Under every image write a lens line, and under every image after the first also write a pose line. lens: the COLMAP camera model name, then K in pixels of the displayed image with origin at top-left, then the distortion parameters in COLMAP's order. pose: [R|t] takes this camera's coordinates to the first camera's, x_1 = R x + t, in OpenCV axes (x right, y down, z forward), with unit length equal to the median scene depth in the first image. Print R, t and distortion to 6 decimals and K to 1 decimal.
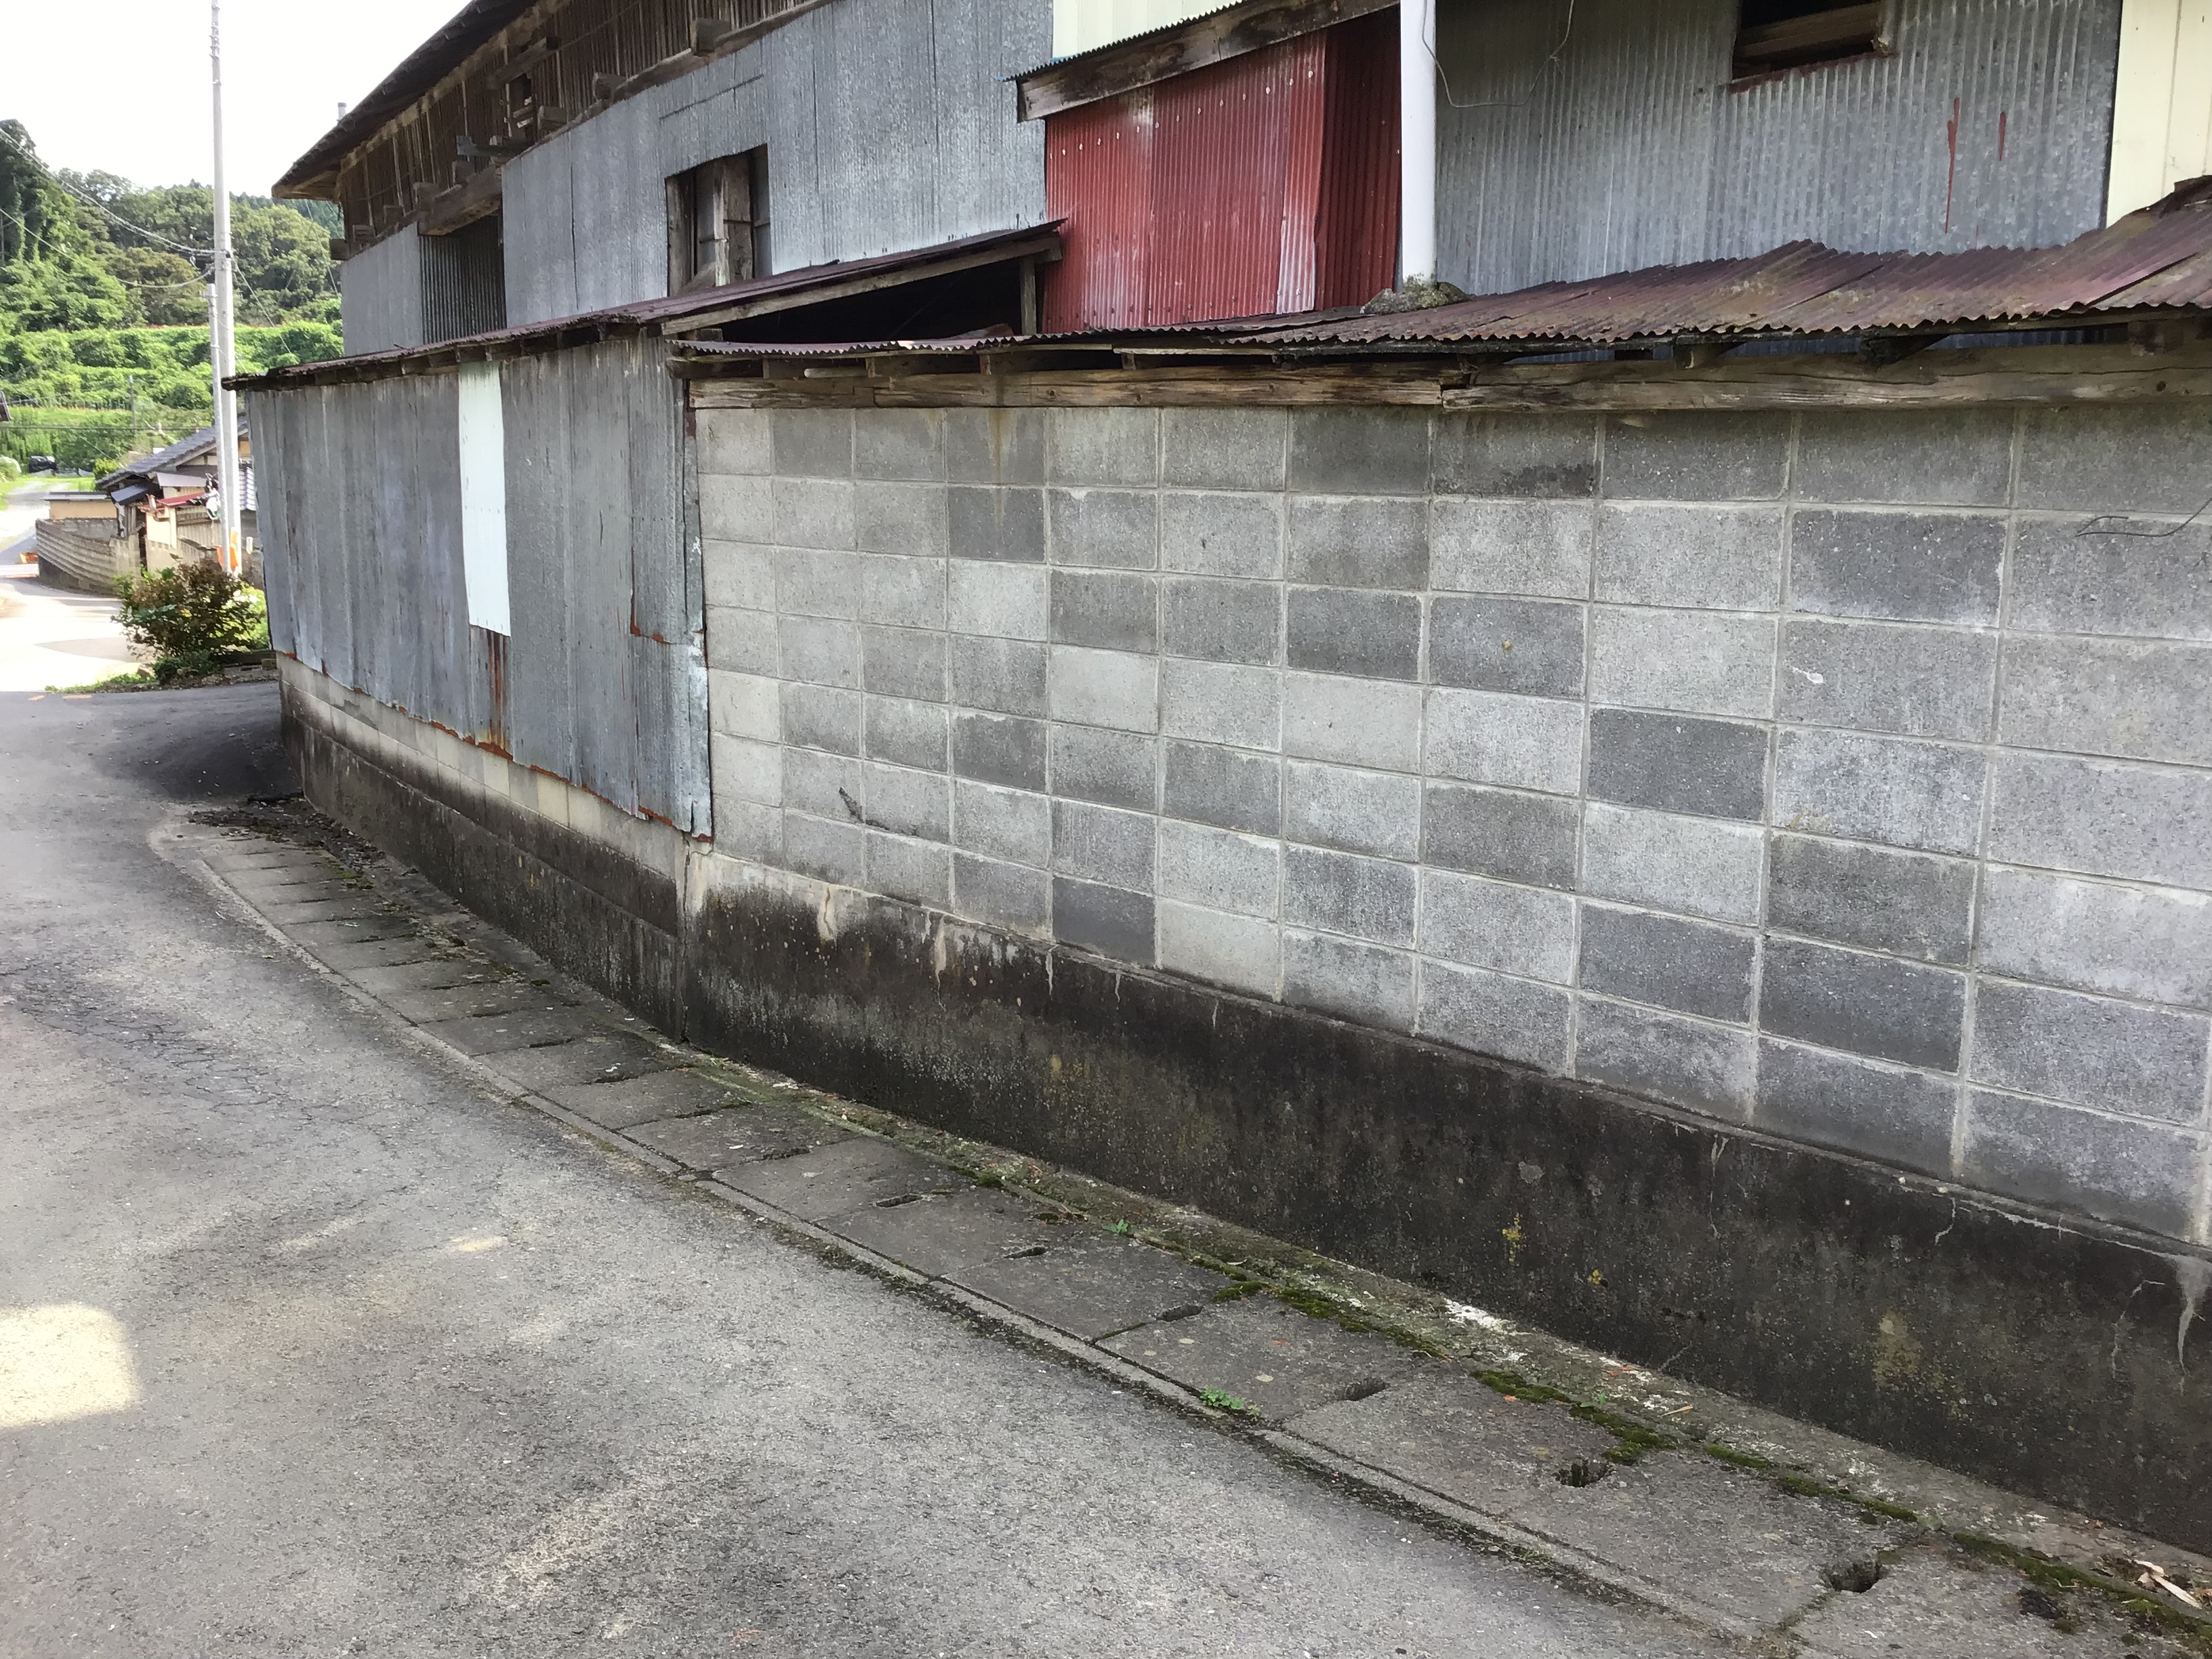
lens RADIAL K [[2023.3, 0, 1106.0], [0, 2023.3, 829.5], [0, 0, 1]] dist [0.098487, -0.122530]
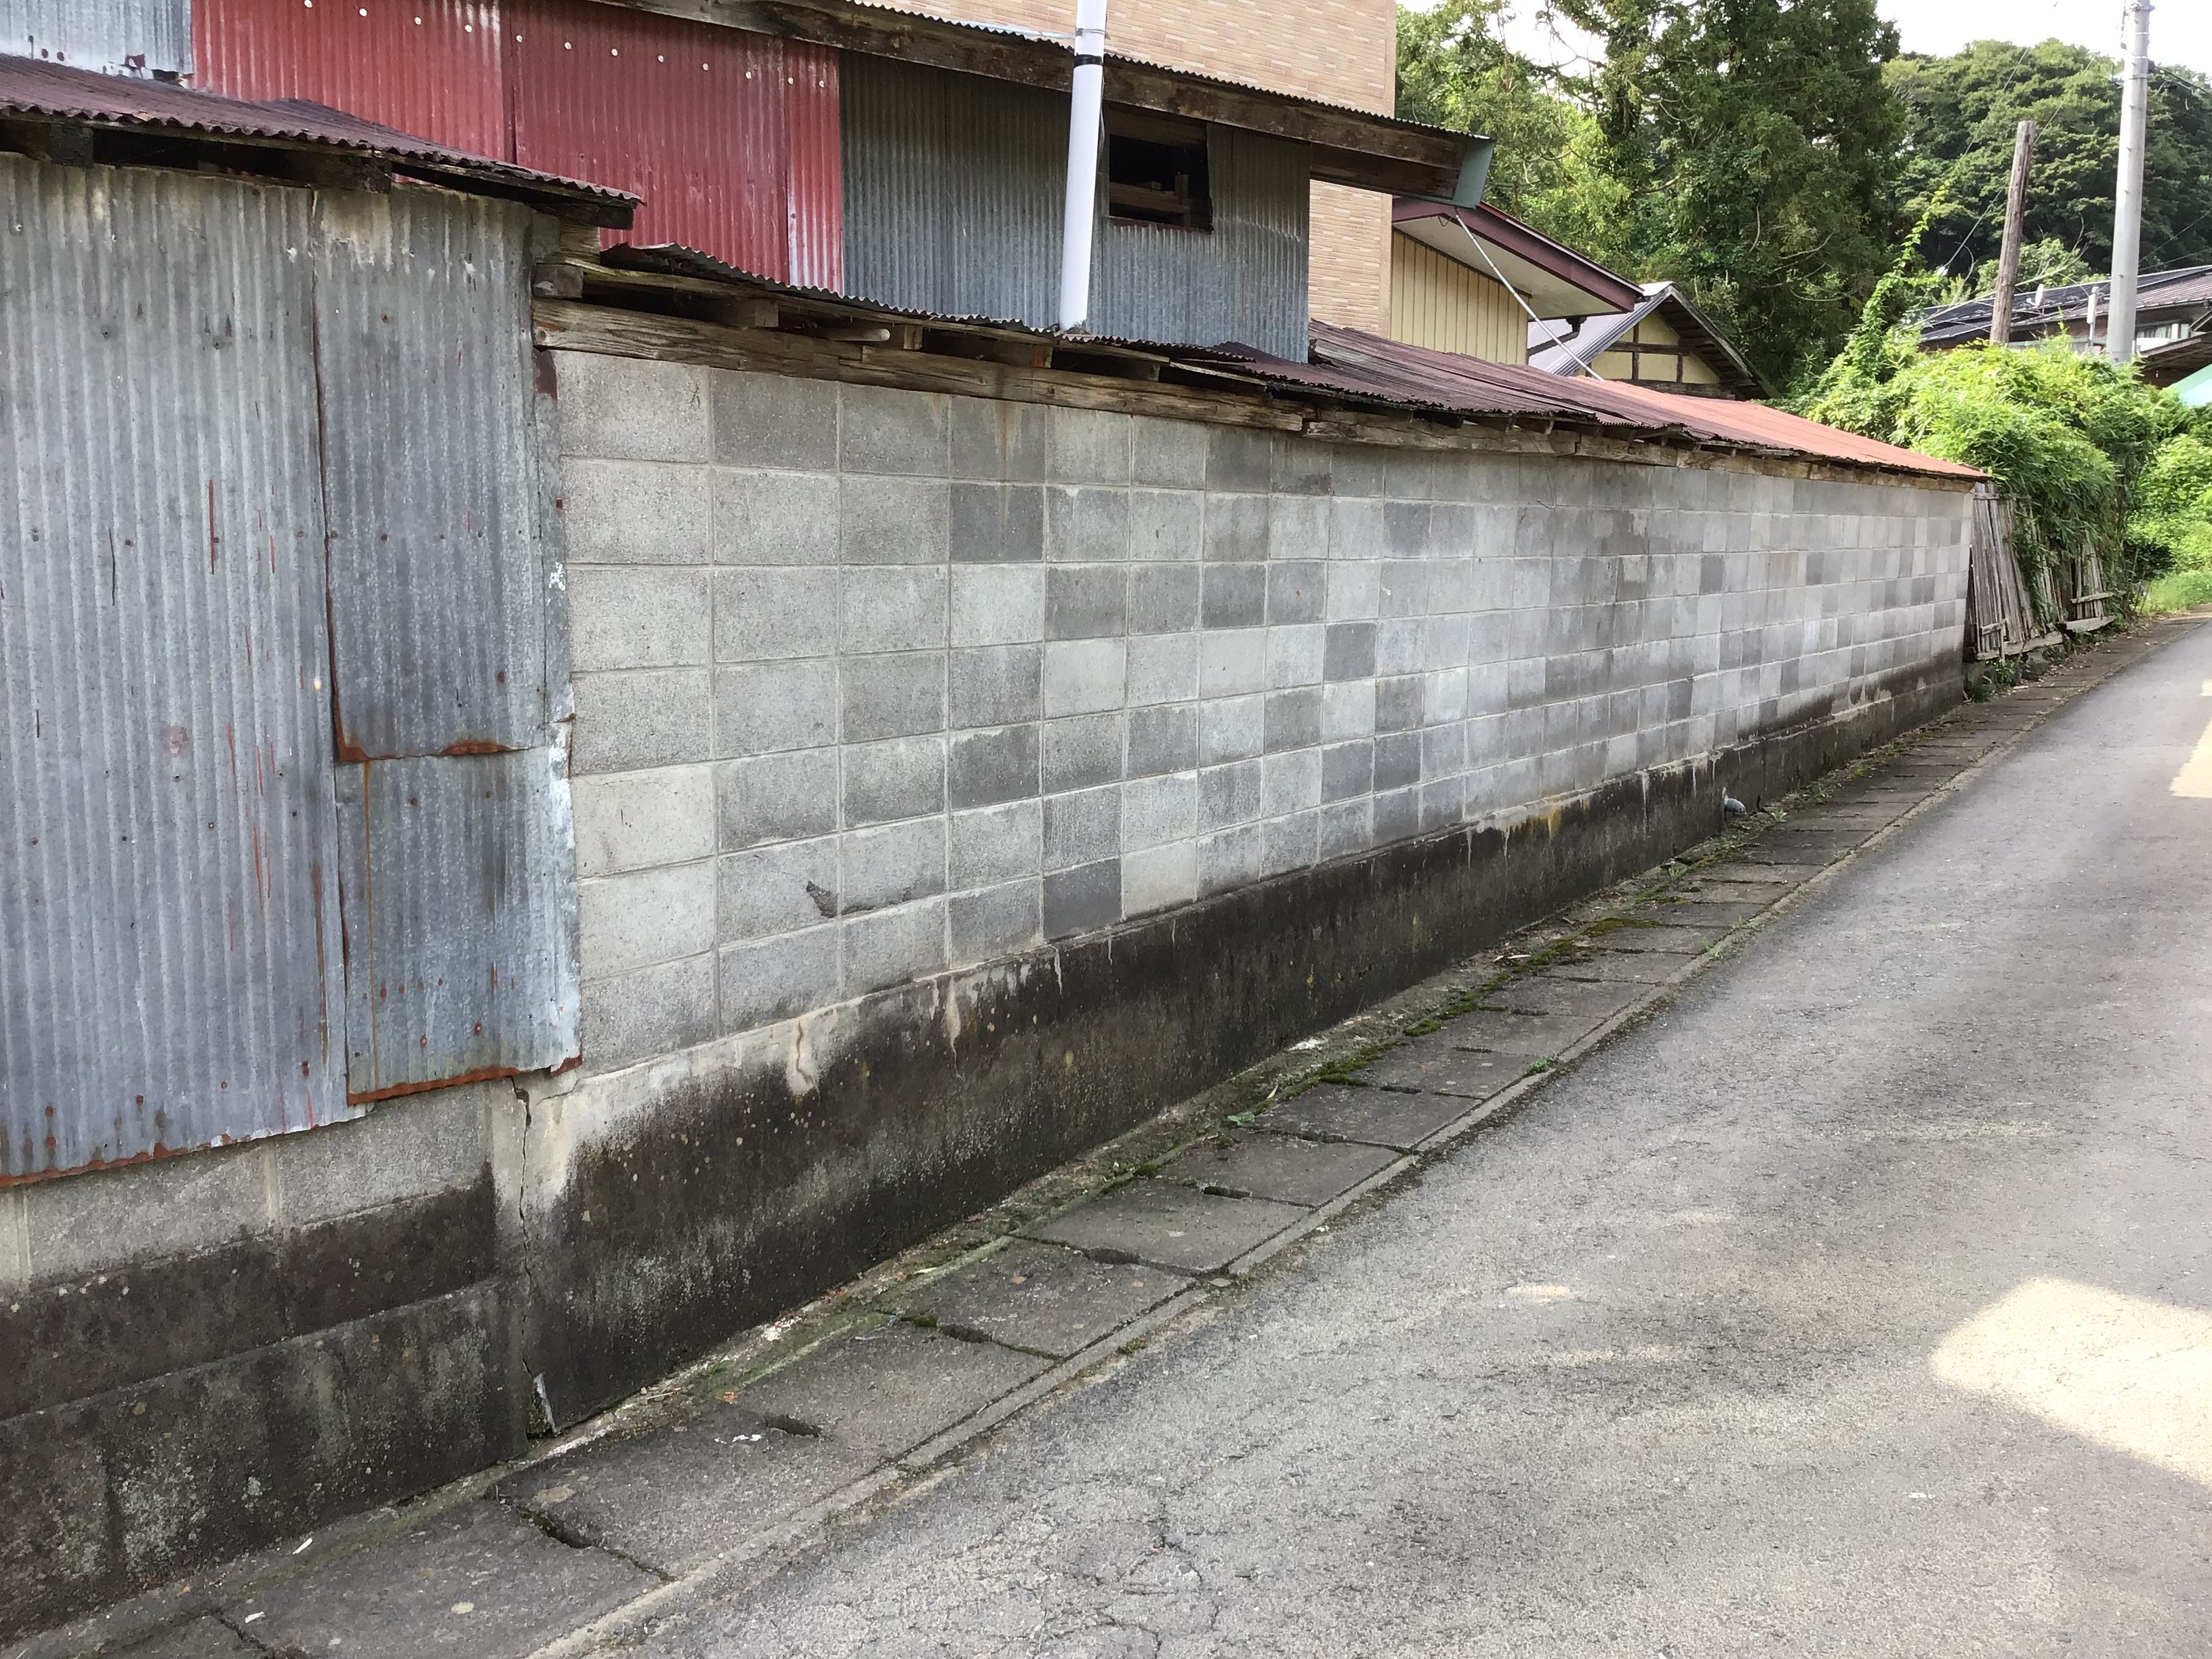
lens RADIAL K [[2022.2, 0, 1105.5], [0, 2022.2, 809.2], [0, 0, 1]] dist [0.127695, -0.235509]
pose [[-0.235384, -0.139490, 0.961840, -0.975905], [0.170475, 0.968379, 0.182158, -0.183586], [-0.956835, 0.206847, -0.204162, 1.162158]]
